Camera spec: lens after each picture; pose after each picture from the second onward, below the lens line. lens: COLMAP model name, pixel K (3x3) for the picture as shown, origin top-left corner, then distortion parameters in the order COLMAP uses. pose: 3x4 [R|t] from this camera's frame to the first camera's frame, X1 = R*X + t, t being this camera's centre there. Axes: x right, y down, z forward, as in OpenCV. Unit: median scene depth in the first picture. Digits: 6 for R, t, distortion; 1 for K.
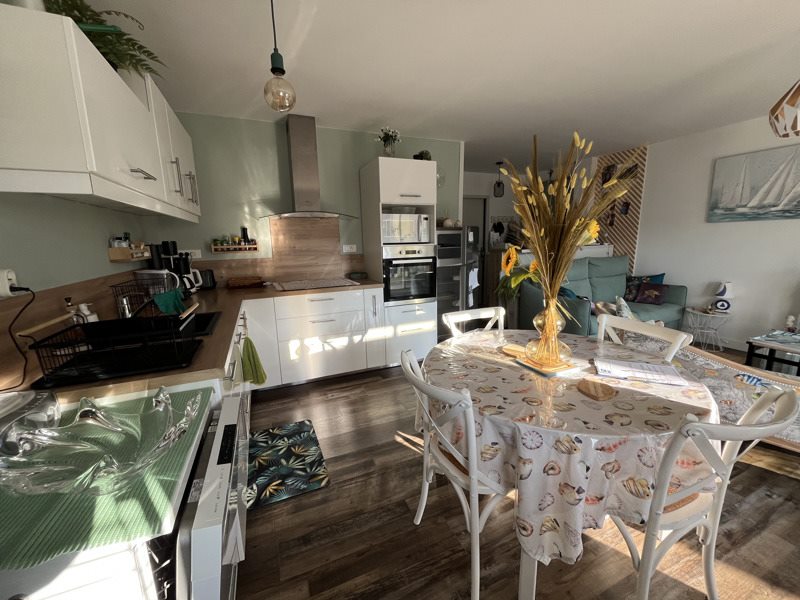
lens RADIAL K [[322.9, 0, 399.9], [0, 322.9, 301.9], [0, 0, 1]] dist [-0.003211, -0.000310]
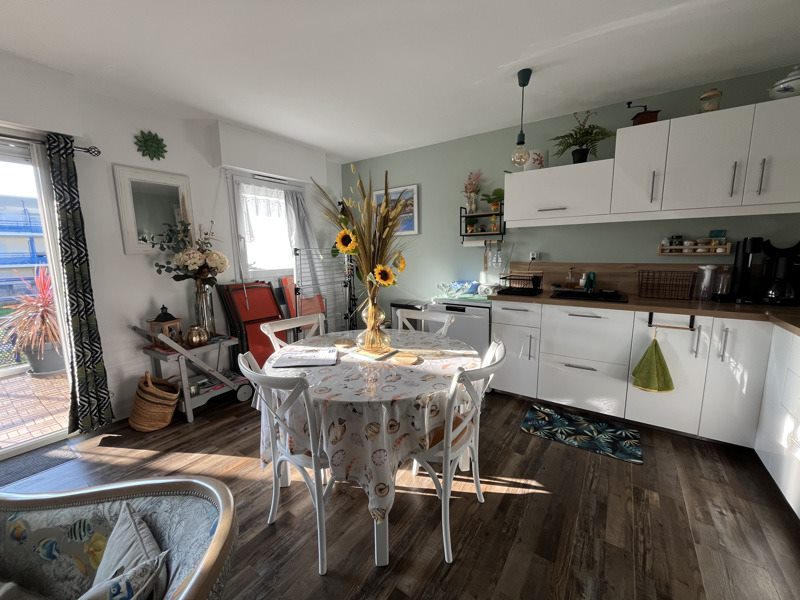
lens RADIAL K [[322.9, 0, 399.7], [0, 322.9, 298.4], [0, 0, 1]] dist [-0.003211, -0.000310]
pose [[-0.849812, 0.109439, -0.515600, 0.531690], [-0.068825, 0.946793, 0.314399, -0.208013], [0.522573, 0.302666, -0.797063, 1.065732]]
